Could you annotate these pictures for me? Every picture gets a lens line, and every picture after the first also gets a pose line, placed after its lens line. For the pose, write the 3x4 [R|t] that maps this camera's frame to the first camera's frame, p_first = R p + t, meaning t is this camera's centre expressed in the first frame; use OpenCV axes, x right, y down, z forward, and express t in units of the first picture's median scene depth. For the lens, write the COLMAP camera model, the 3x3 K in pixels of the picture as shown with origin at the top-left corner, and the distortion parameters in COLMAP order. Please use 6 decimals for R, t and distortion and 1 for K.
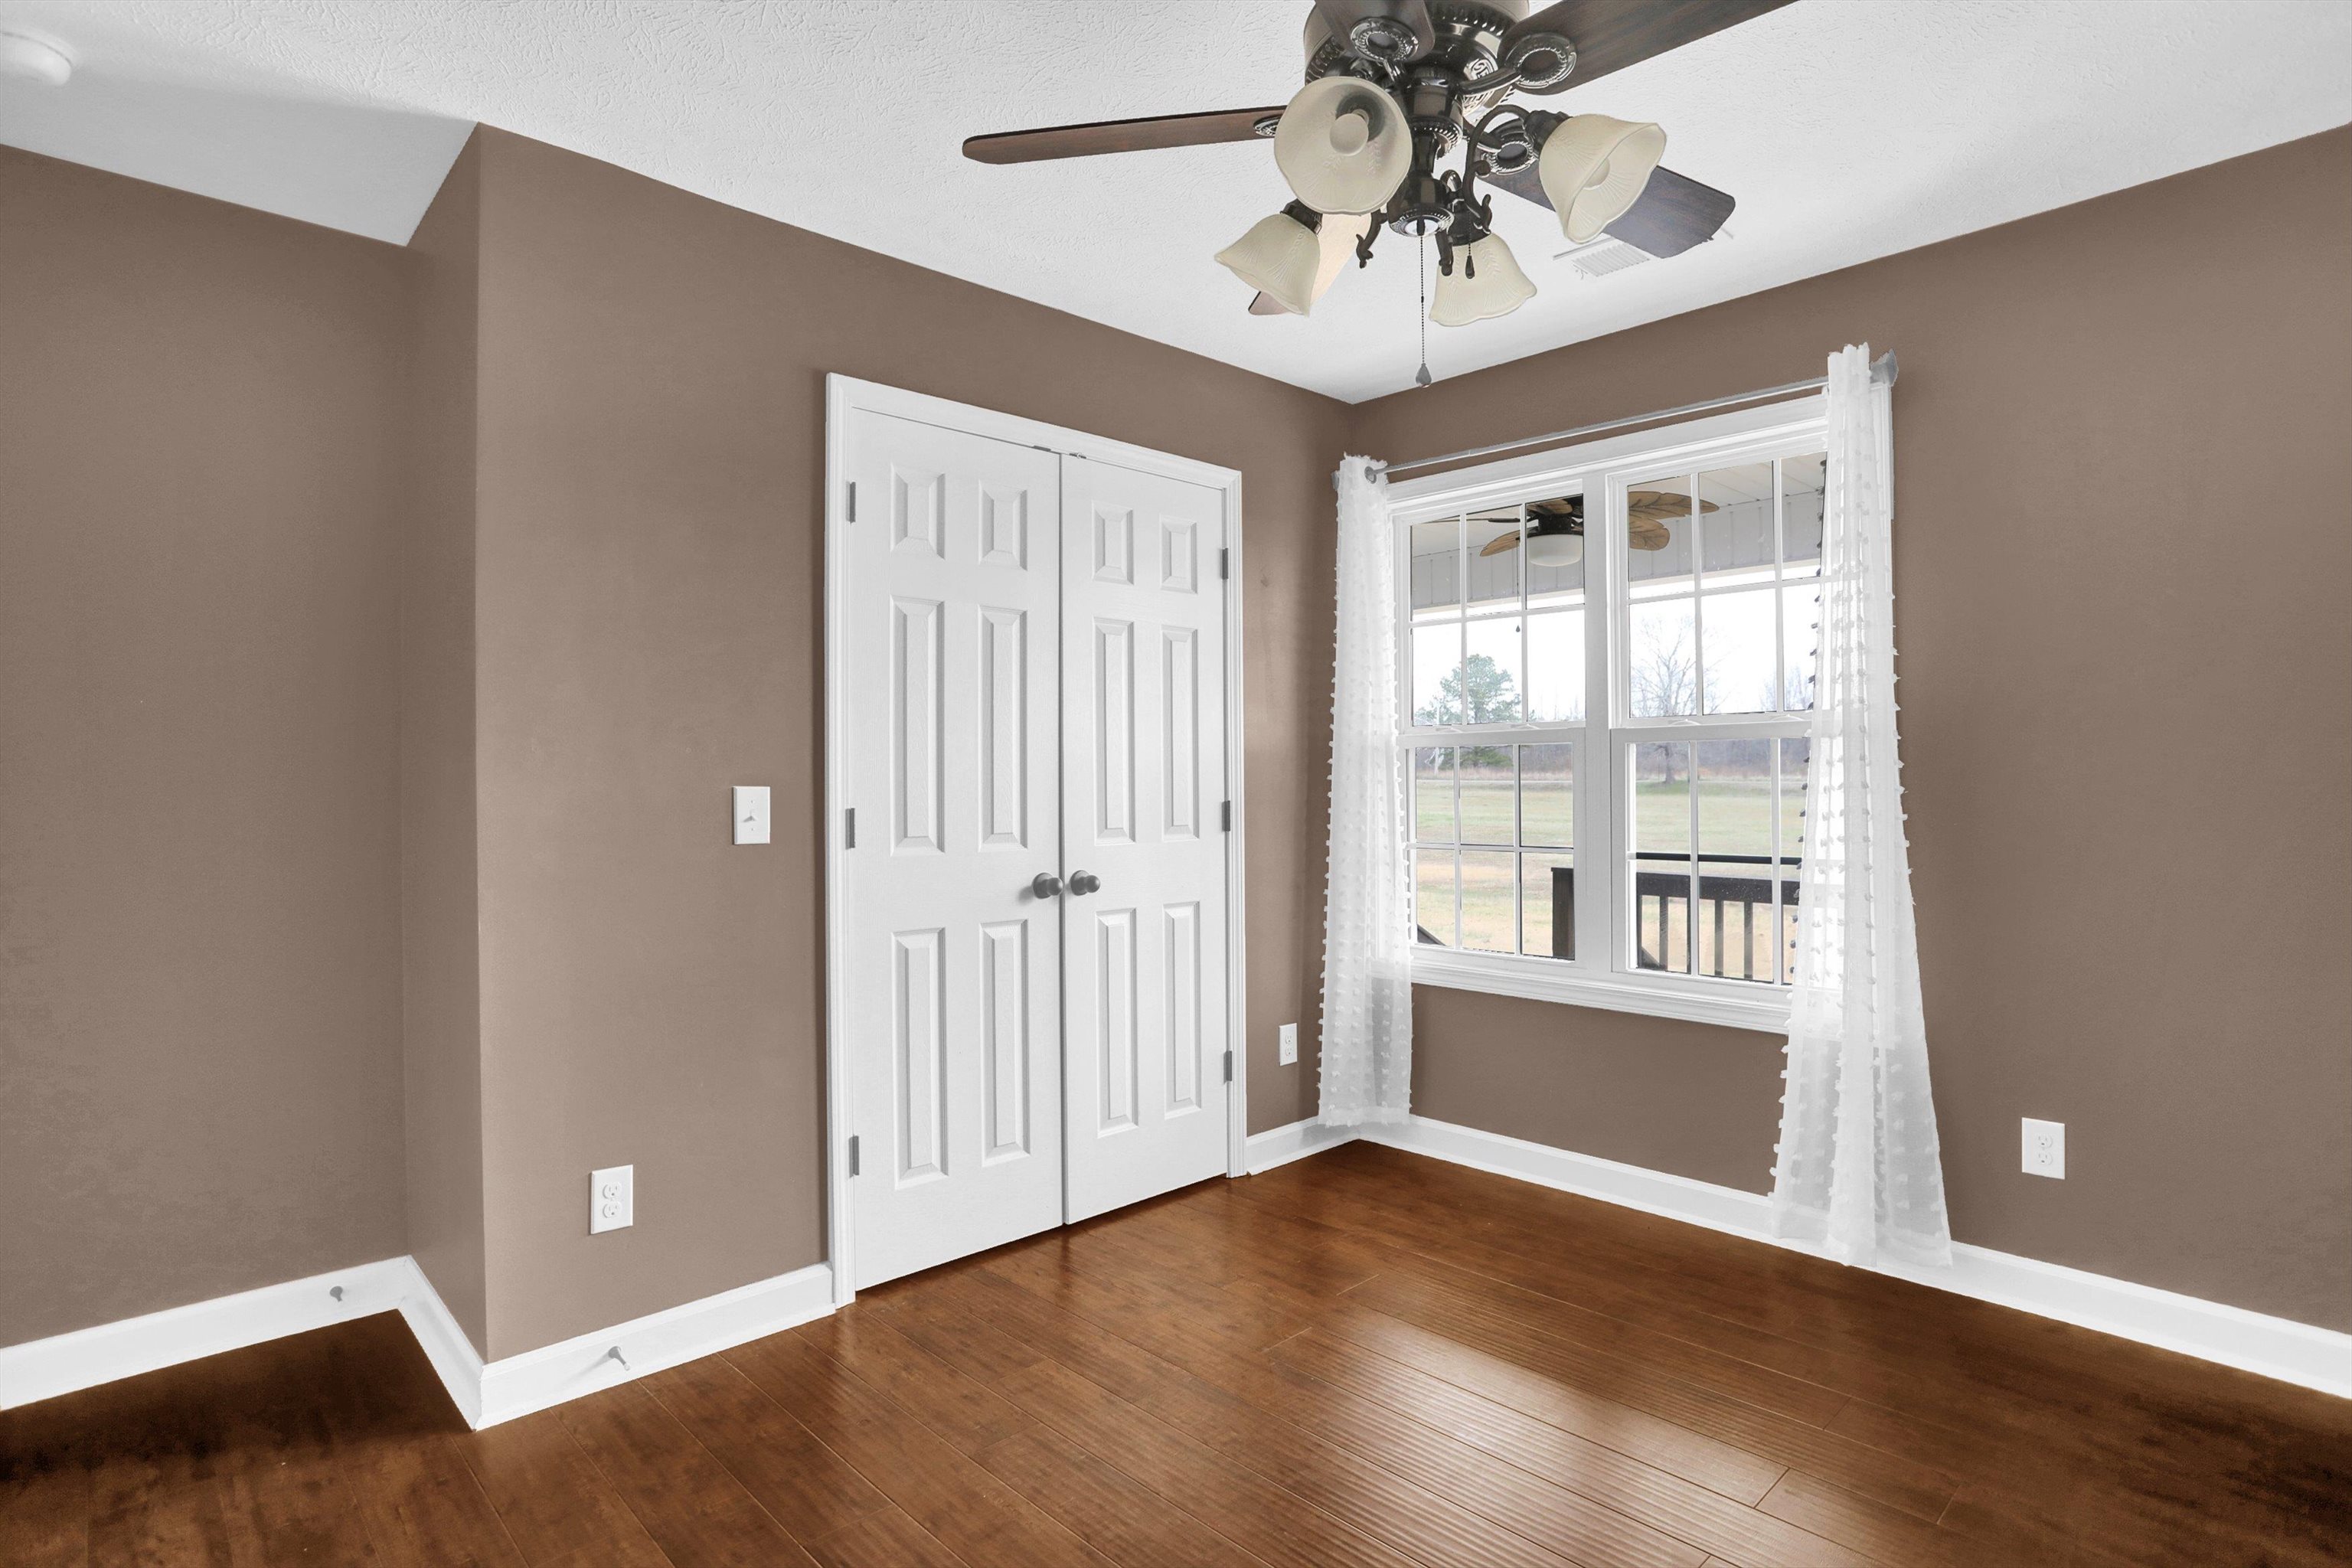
lens RADIAL K [[1204.4, 0, 1176.0], [0, 1204.4, 784.0], [0, 0, 1]] dist [-0.002216, -0.000053]
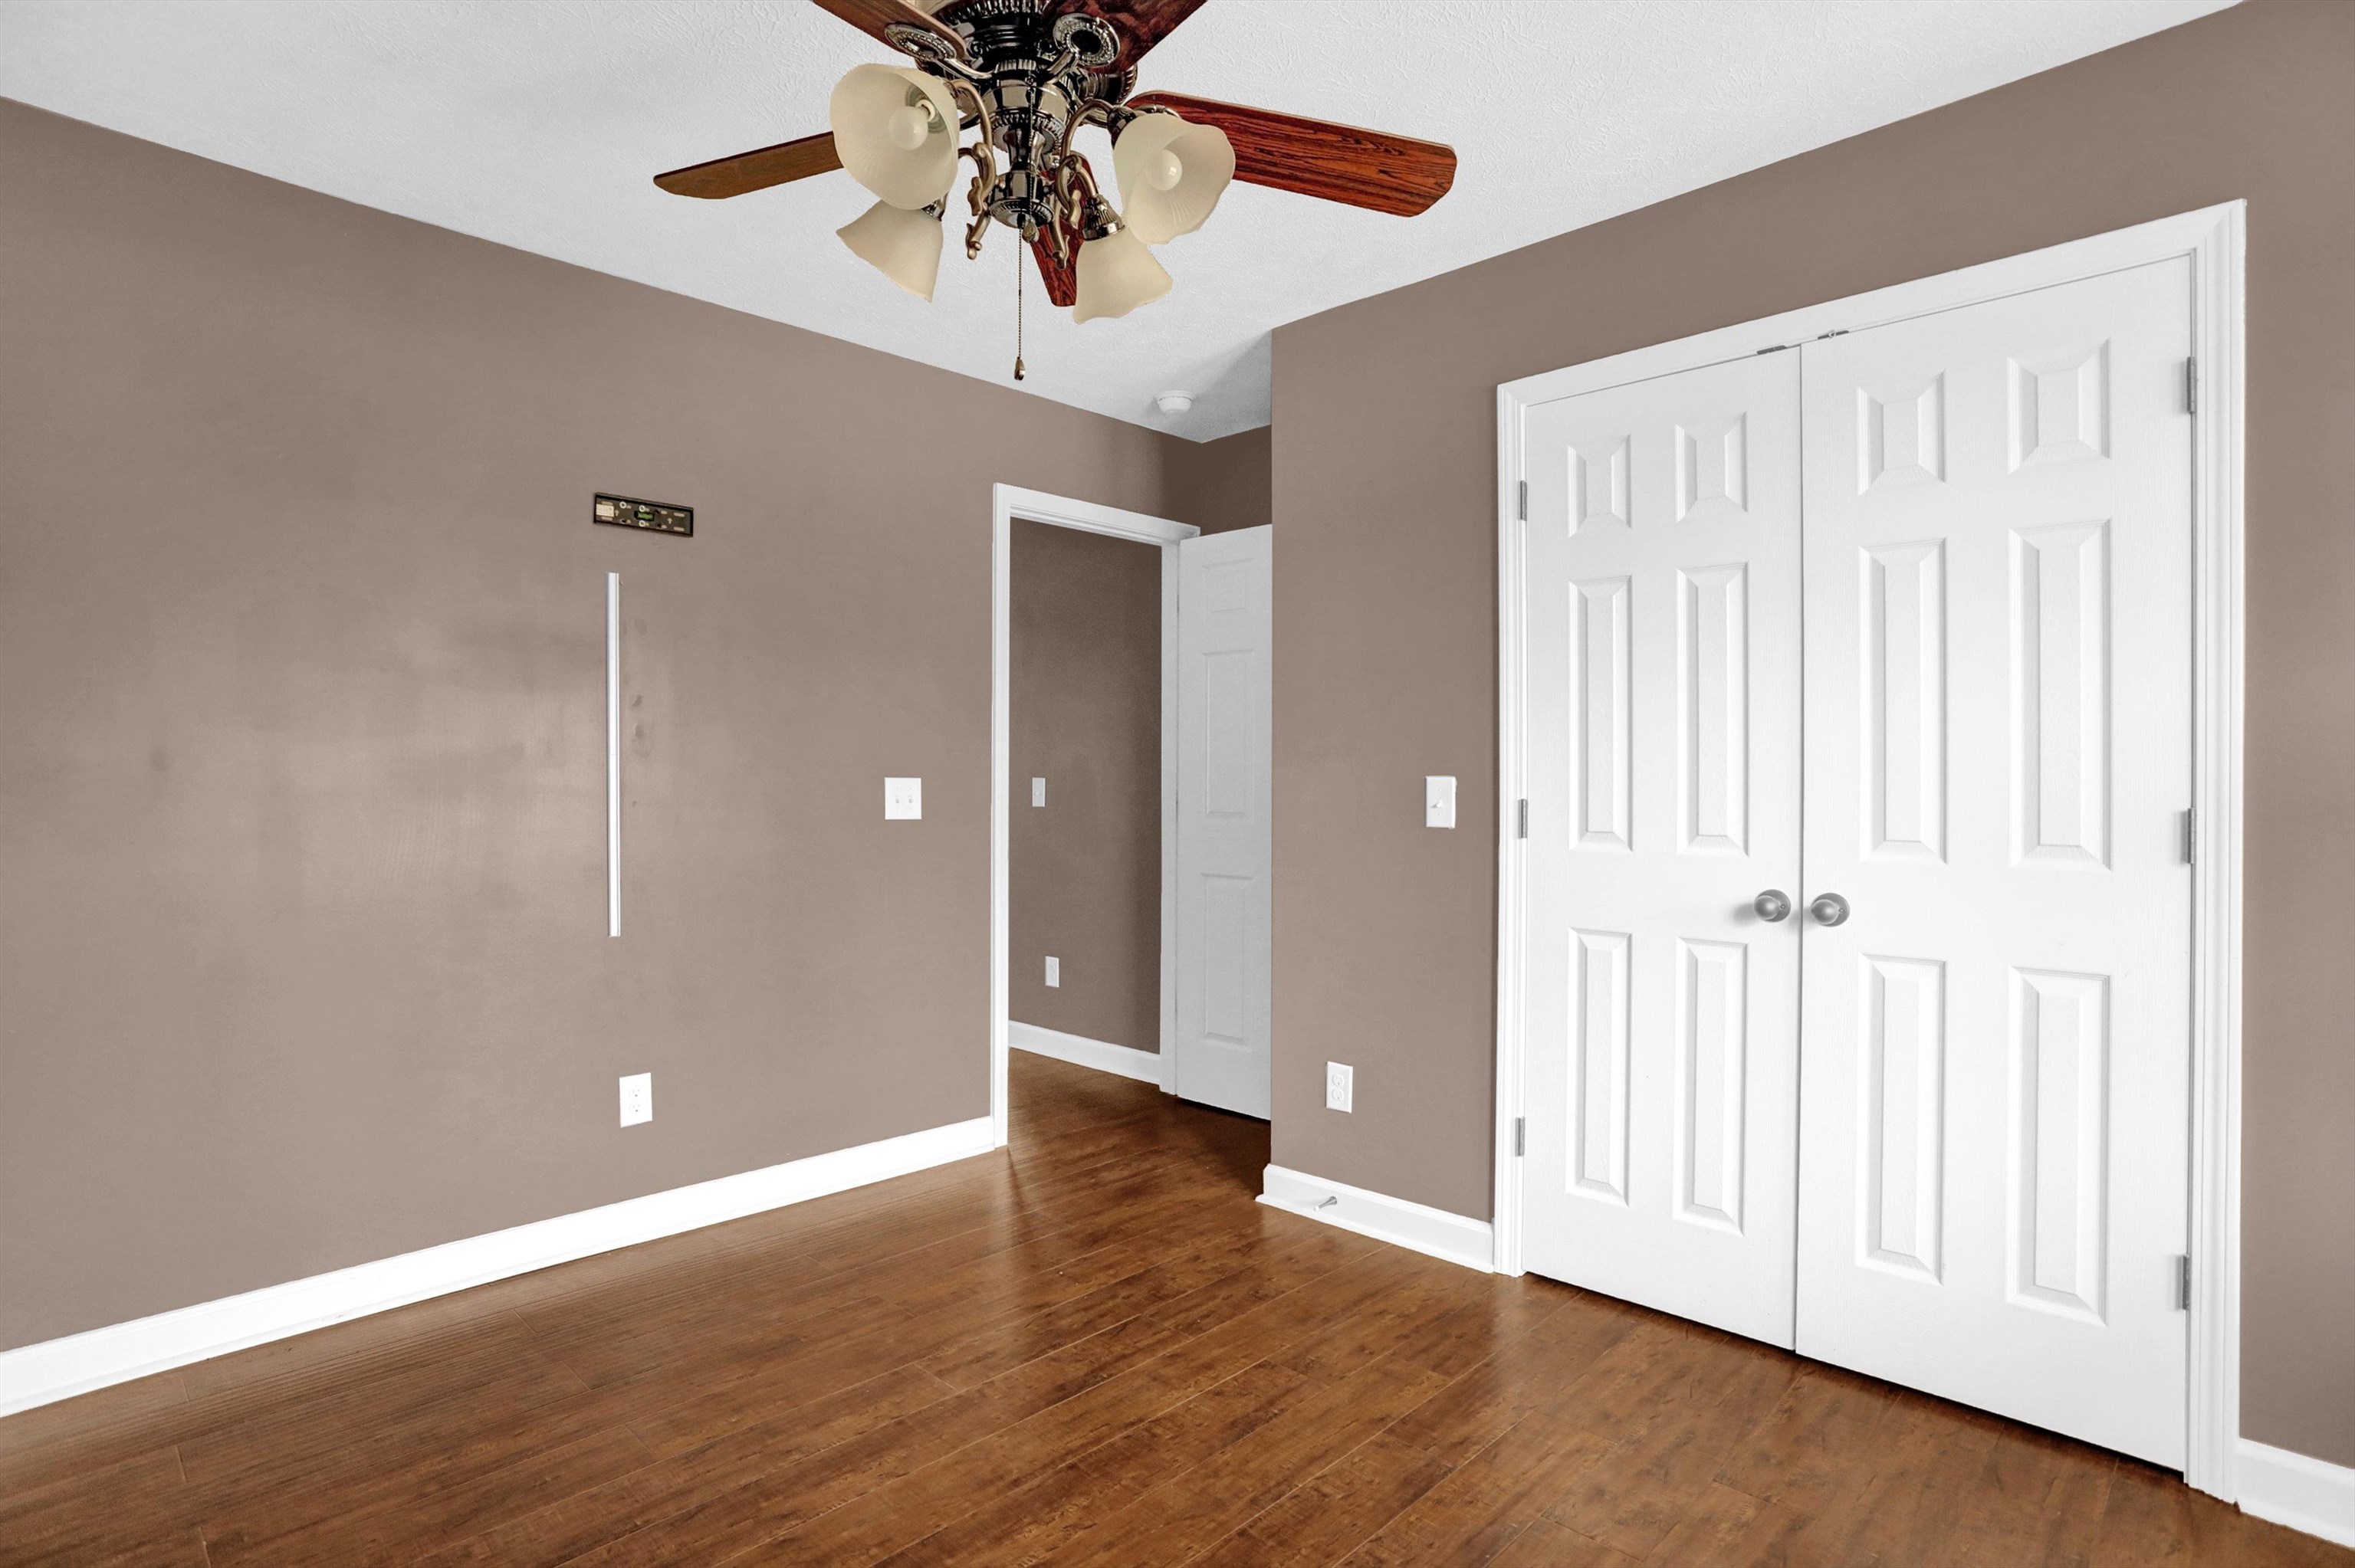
lens RADIAL K [[1205.8, 0, 1177.5], [0, 1205.8, 784.0], [0, 0, 1]] dist [-0.002216, -0.000053]
pose [[0.058821, 0.015928, -0.998141, 0.691201], [0.003234, 0.999864, 0.016146, -0.009515], [0.998263, -0.004178, 0.058761, 0.606590]]
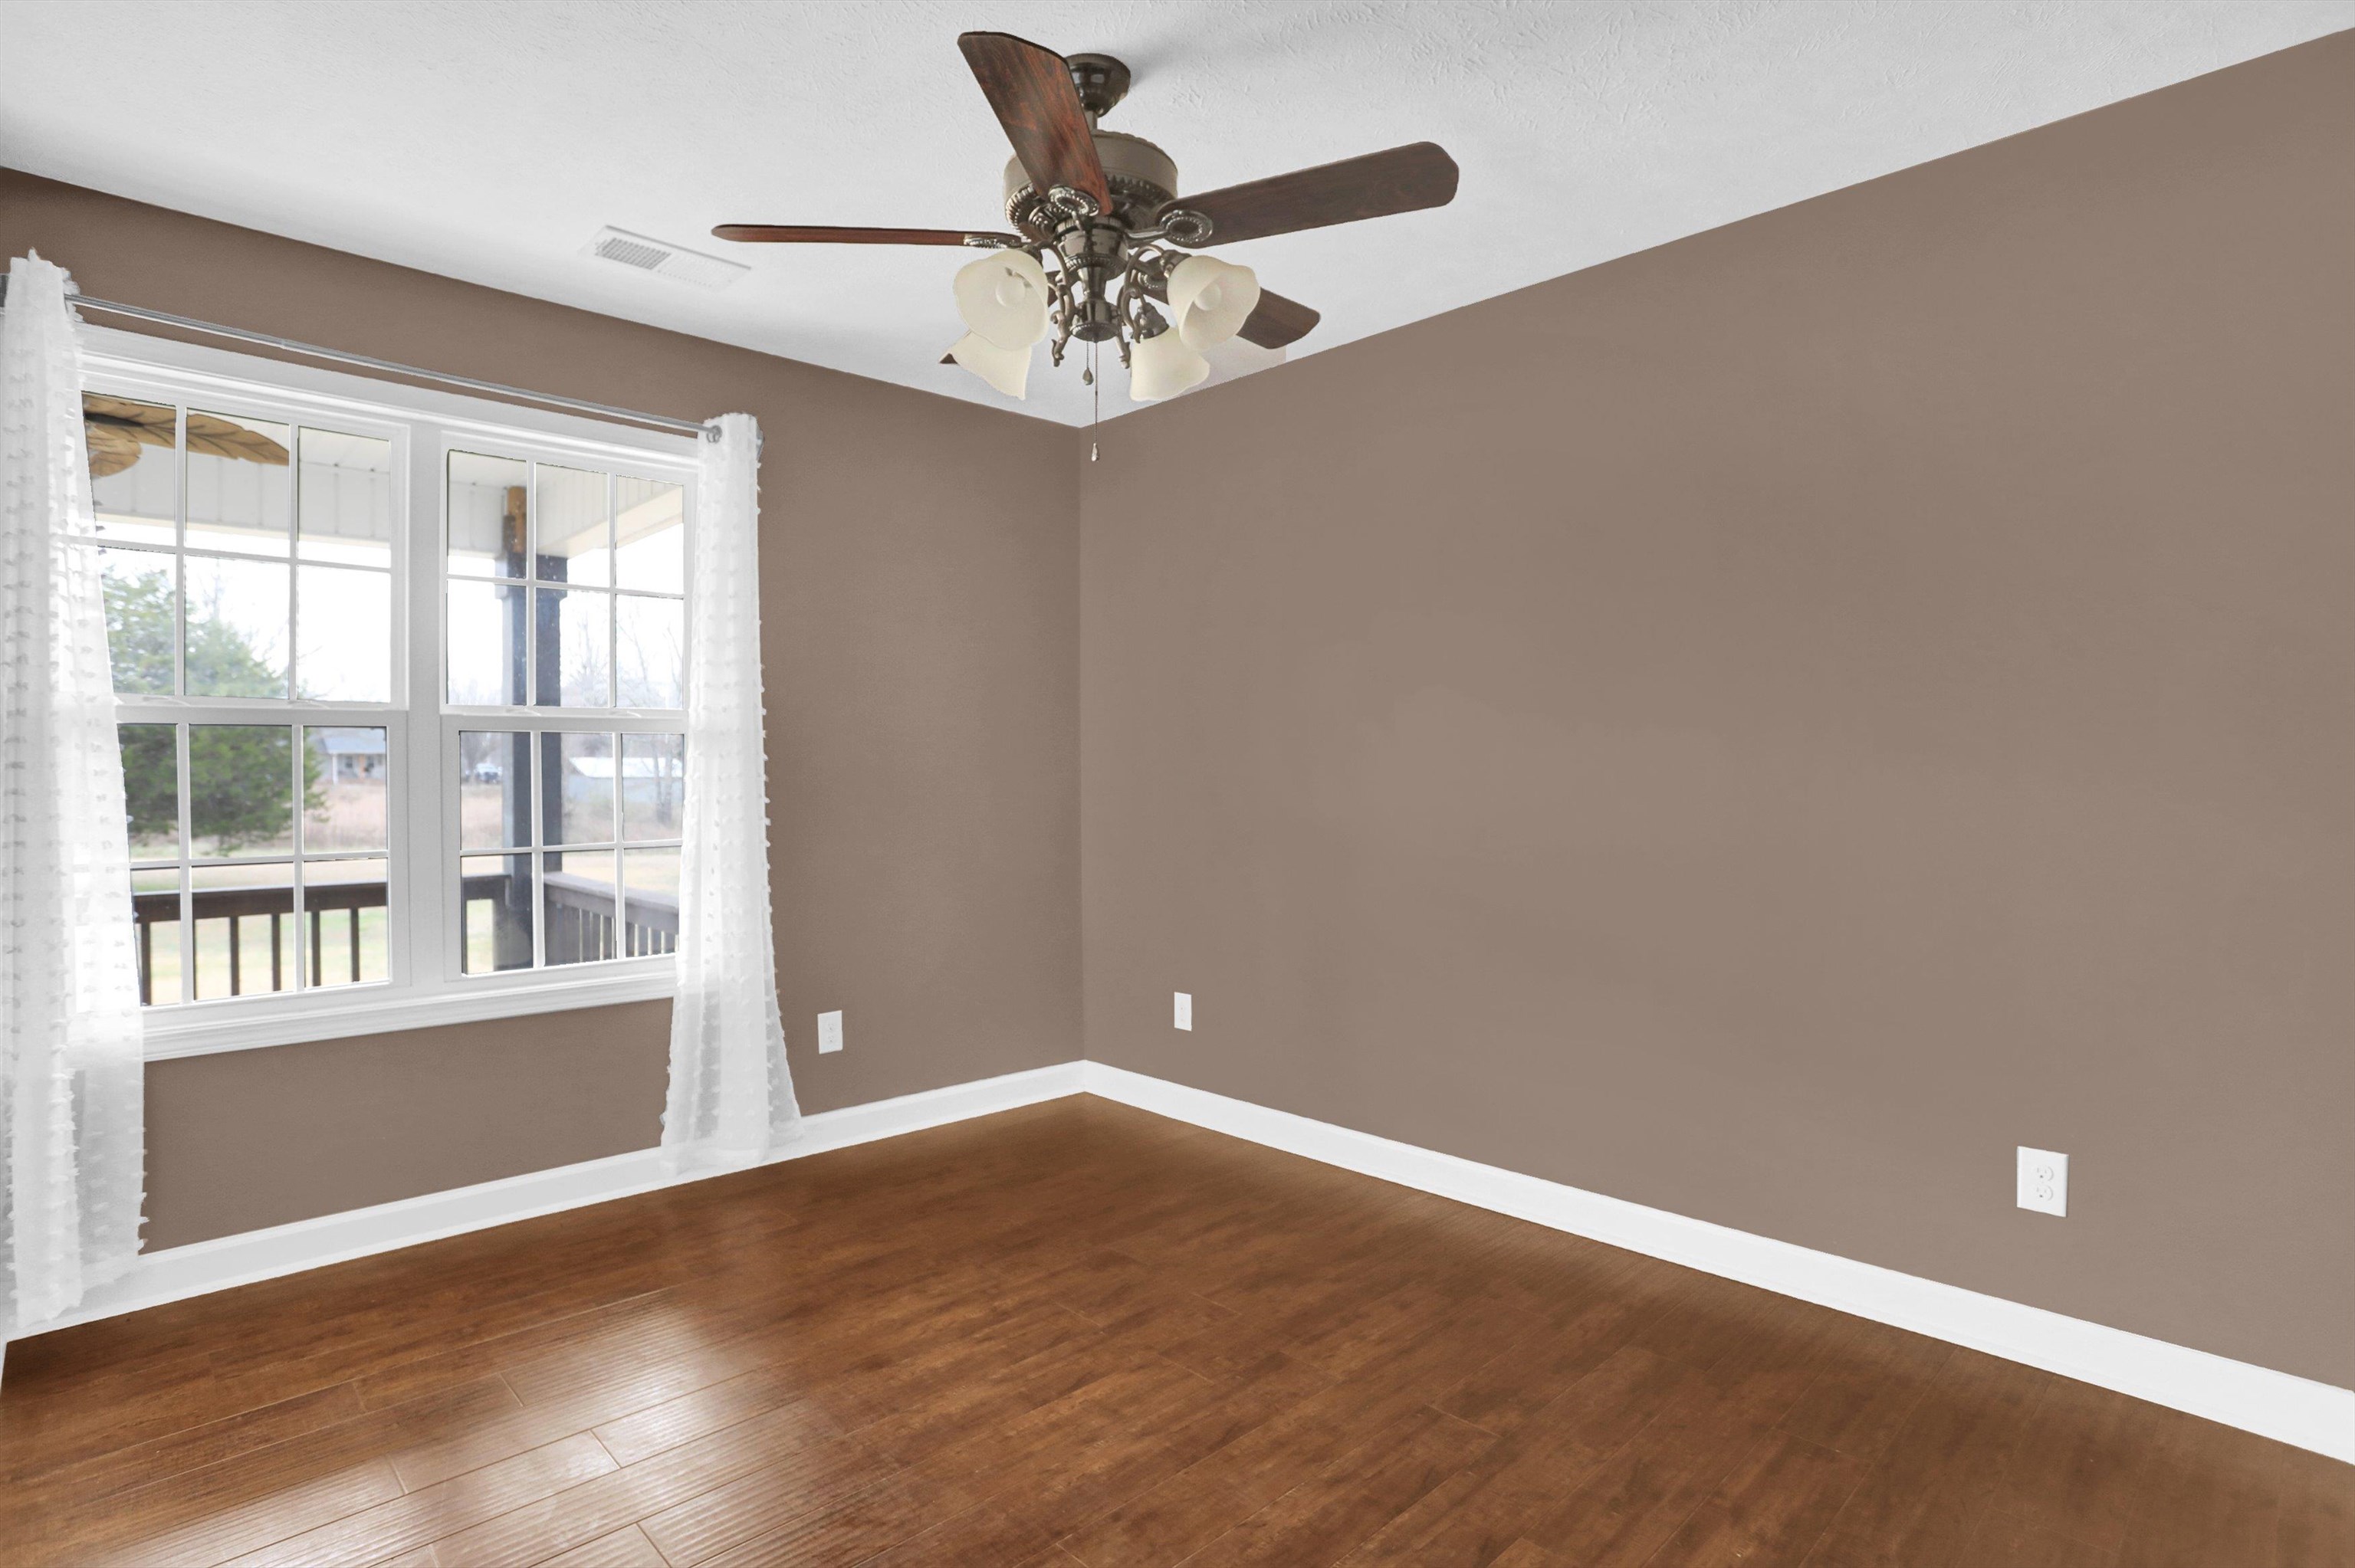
lens RADIAL K [[1205.8, 0, 1177.5], [0, 1205.8, 784.0], [0, 0, 1]] dist [-0.002216, -0.000053]
pose [[-0.035139, 0.010009, 0.999332, -0.645452], [-0.005337, 0.999934, -0.010203, 0.011893], [-0.999368, -0.005692, -0.035084, 0.546102]]
